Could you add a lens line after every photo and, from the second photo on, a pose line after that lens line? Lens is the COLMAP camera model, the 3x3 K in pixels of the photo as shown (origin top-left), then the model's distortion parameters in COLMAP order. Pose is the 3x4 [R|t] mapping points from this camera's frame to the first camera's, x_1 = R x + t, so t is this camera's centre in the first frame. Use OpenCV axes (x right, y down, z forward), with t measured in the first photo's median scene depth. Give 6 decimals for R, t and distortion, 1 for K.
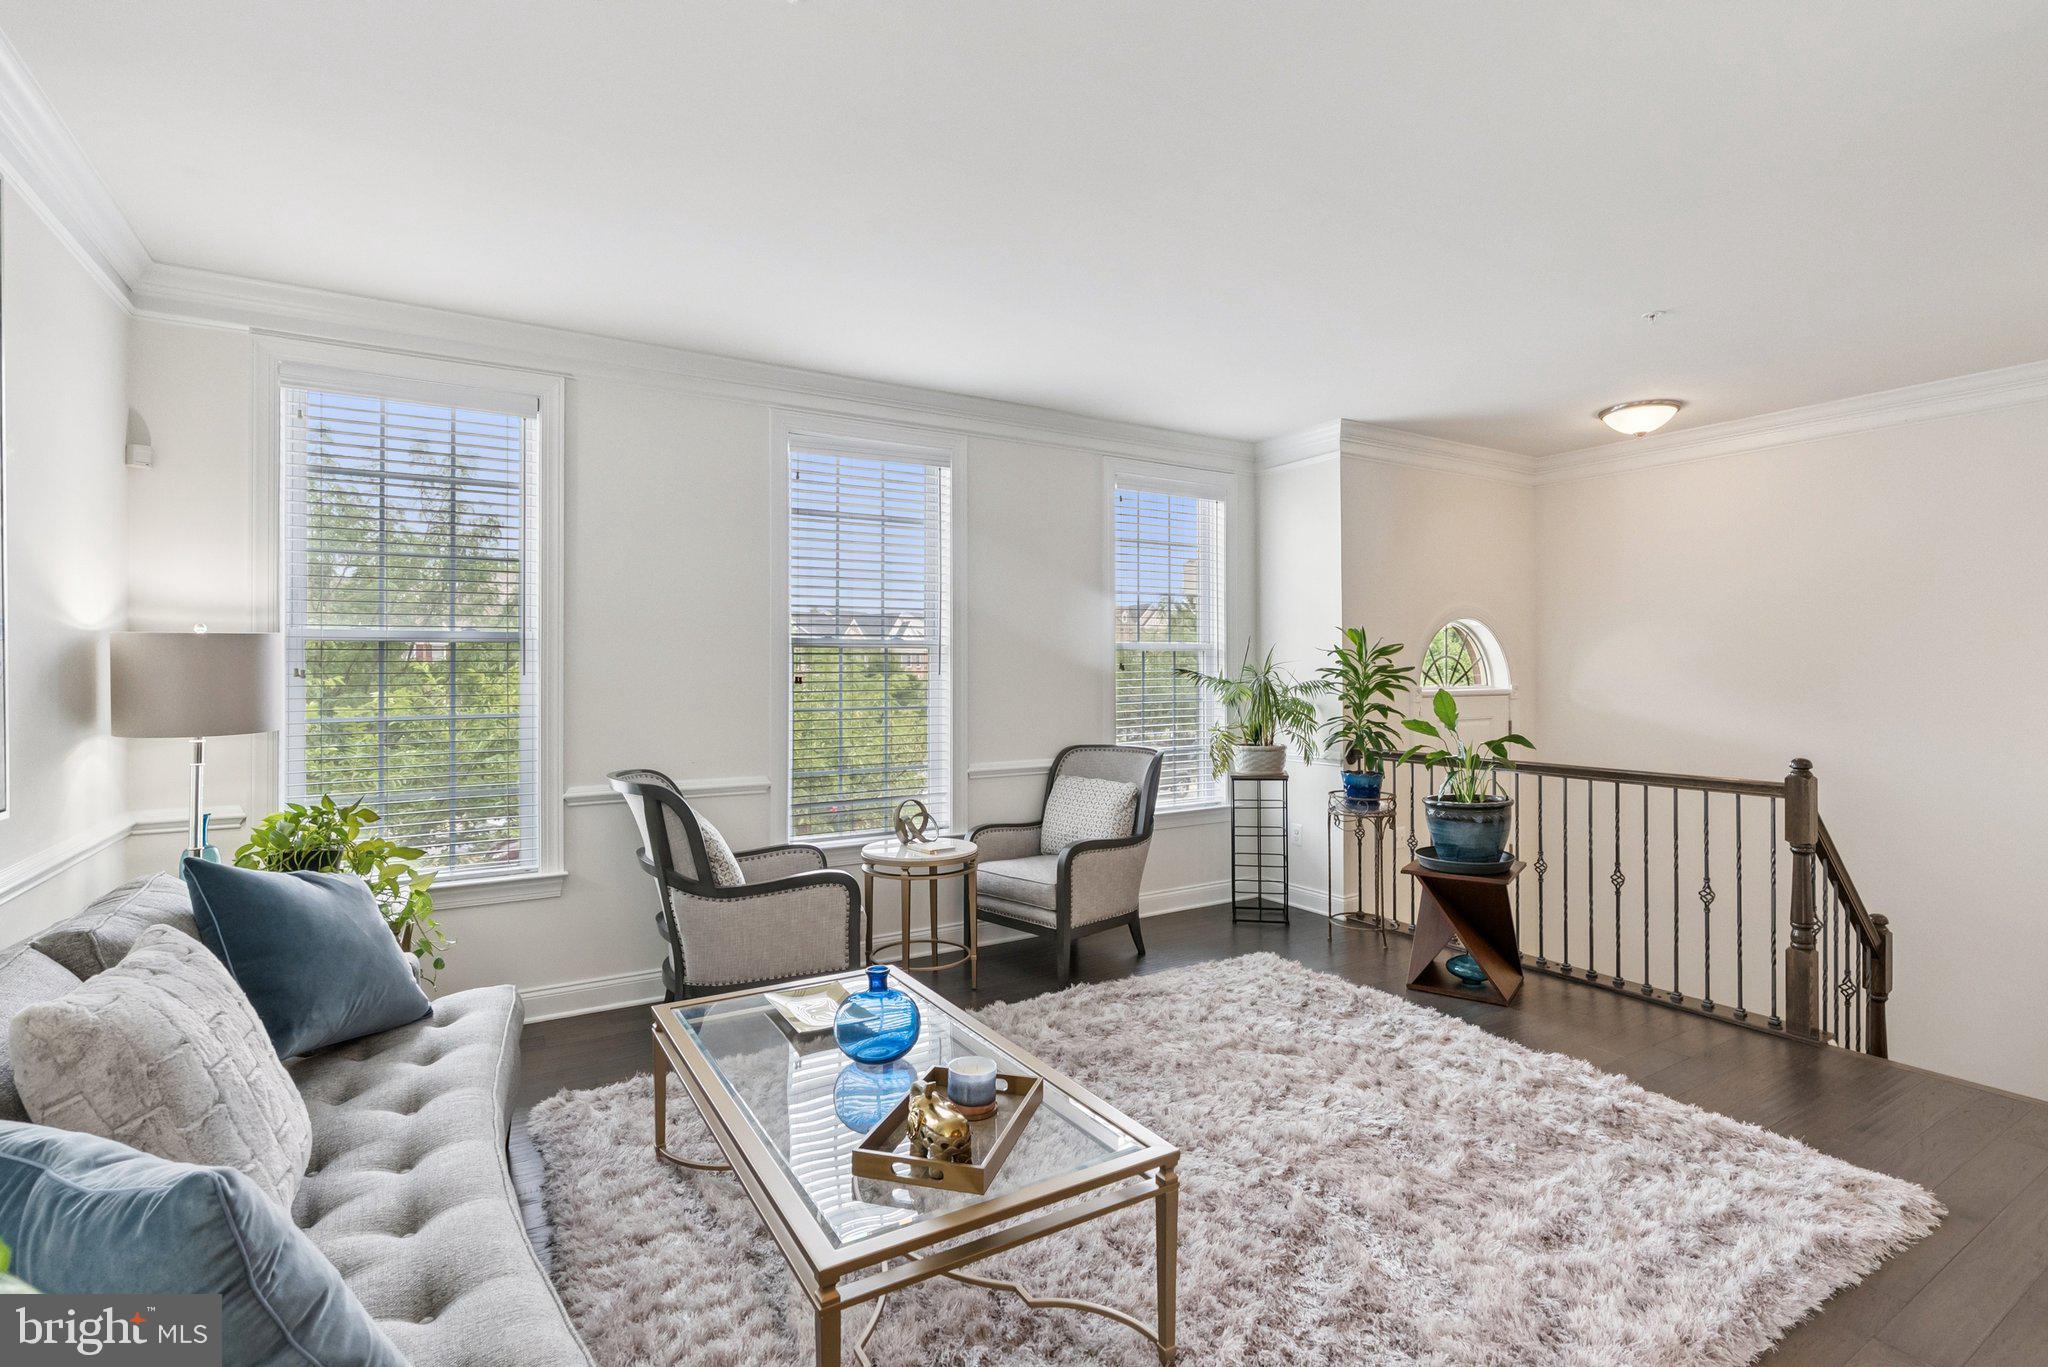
lens RADIAL K [[946.7, 0, 1023.5], [0, 946.7, 668.1], [0, 0, 1]] dist [-0.012805, 0.004686]
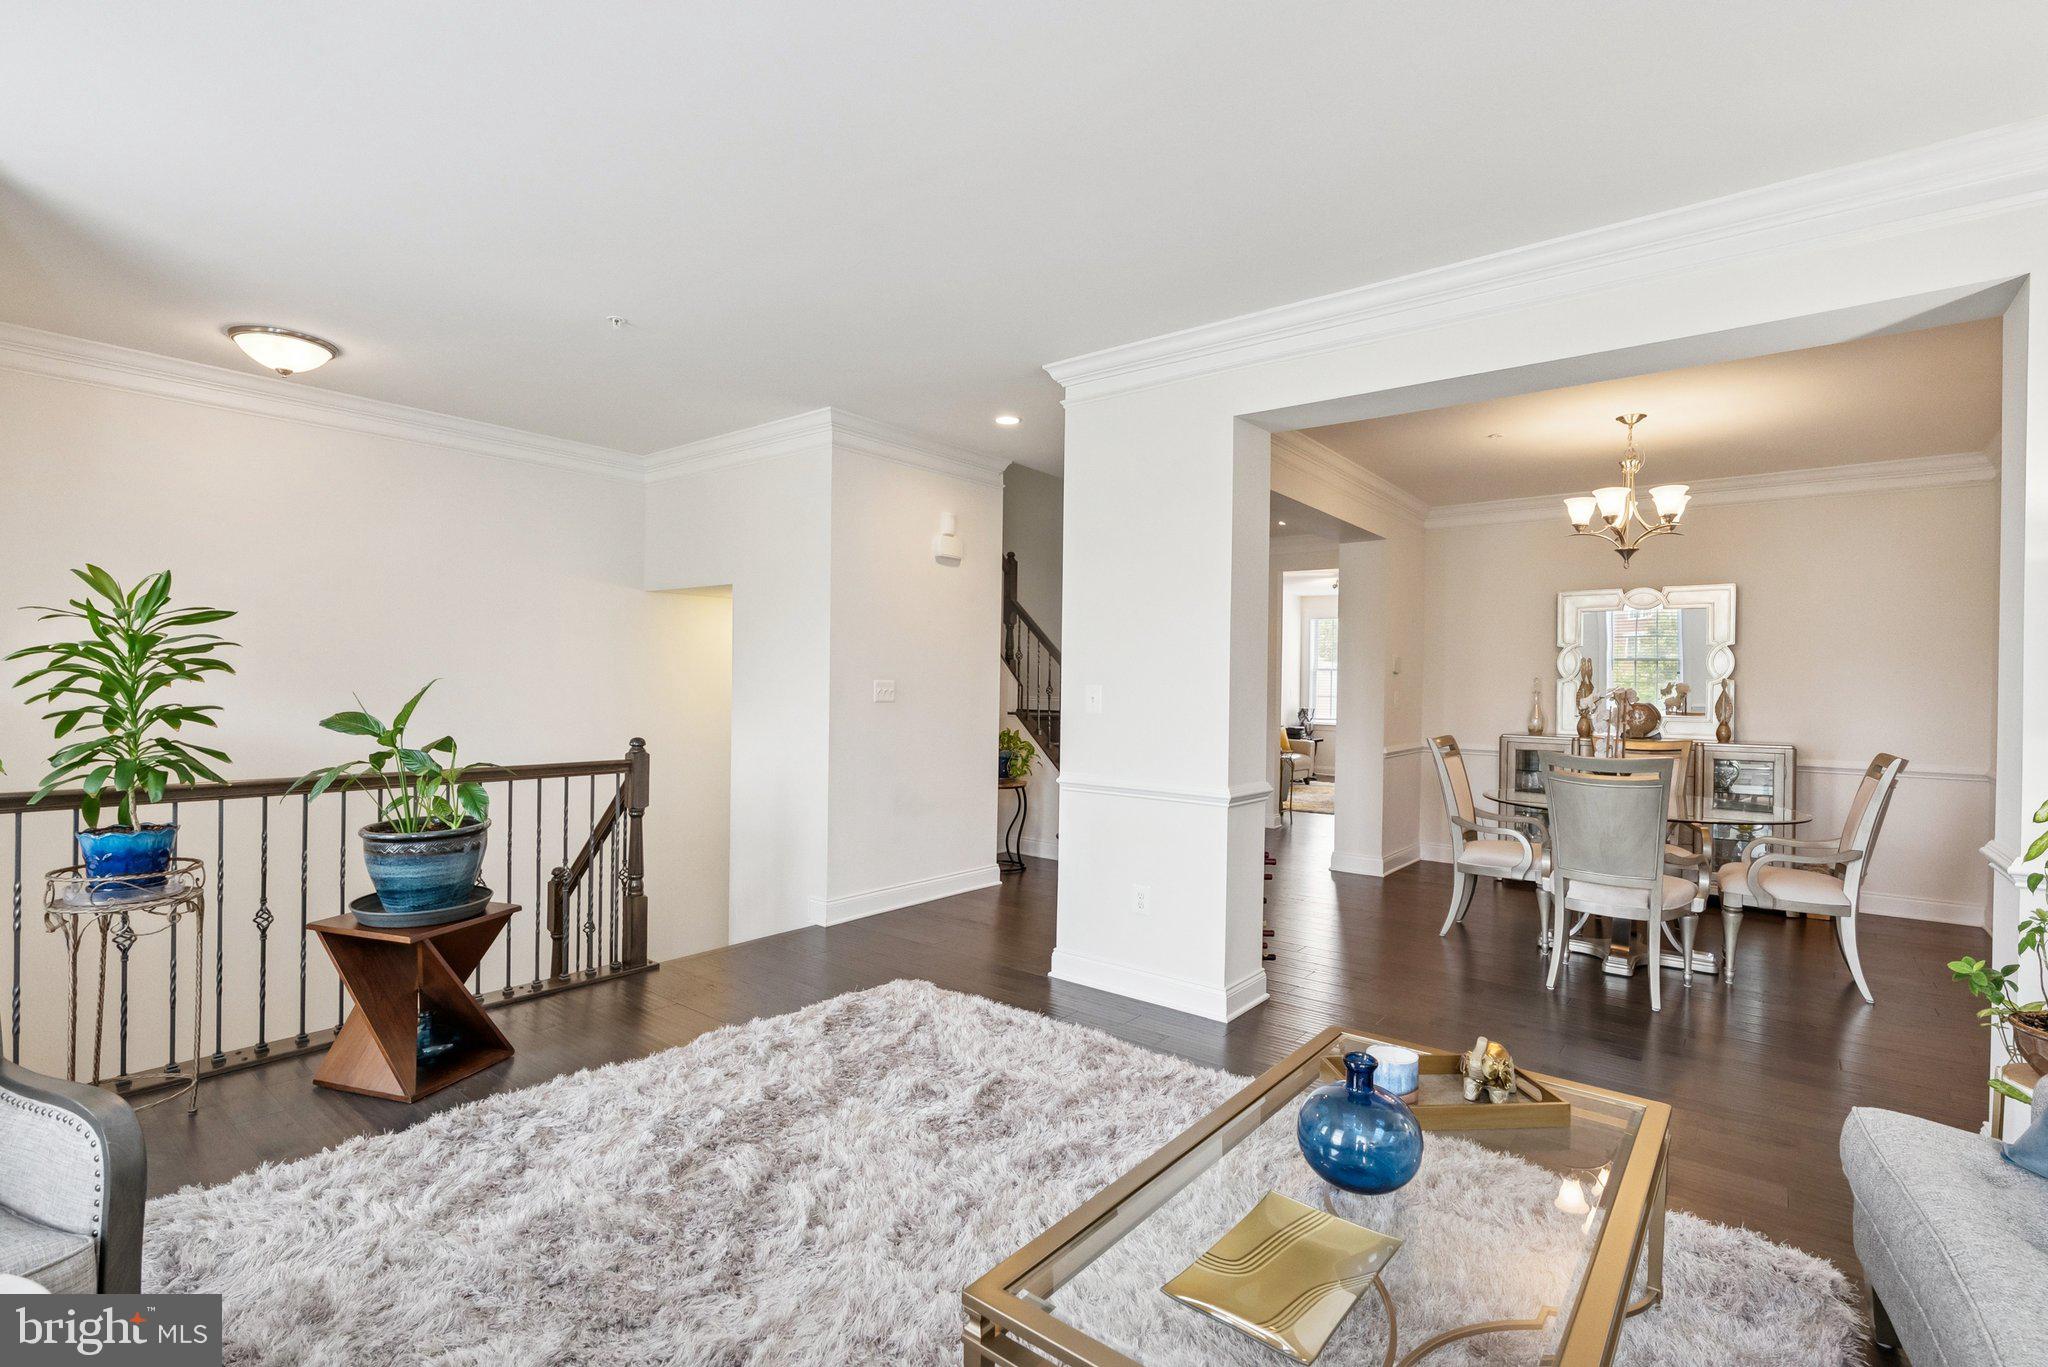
lens RADIAL K [[946.7, 0, 1019.4], [0, 946.7, 677.8], [0, 0, 1]] dist [-0.012805, 0.004686]
pose [[-0.348251, 0.002383, 0.937398, -0.356443], [-0.015627, 0.999843, -0.008348, 0.016932], [-0.937271, -0.017556, -0.348159, 0.722360]]
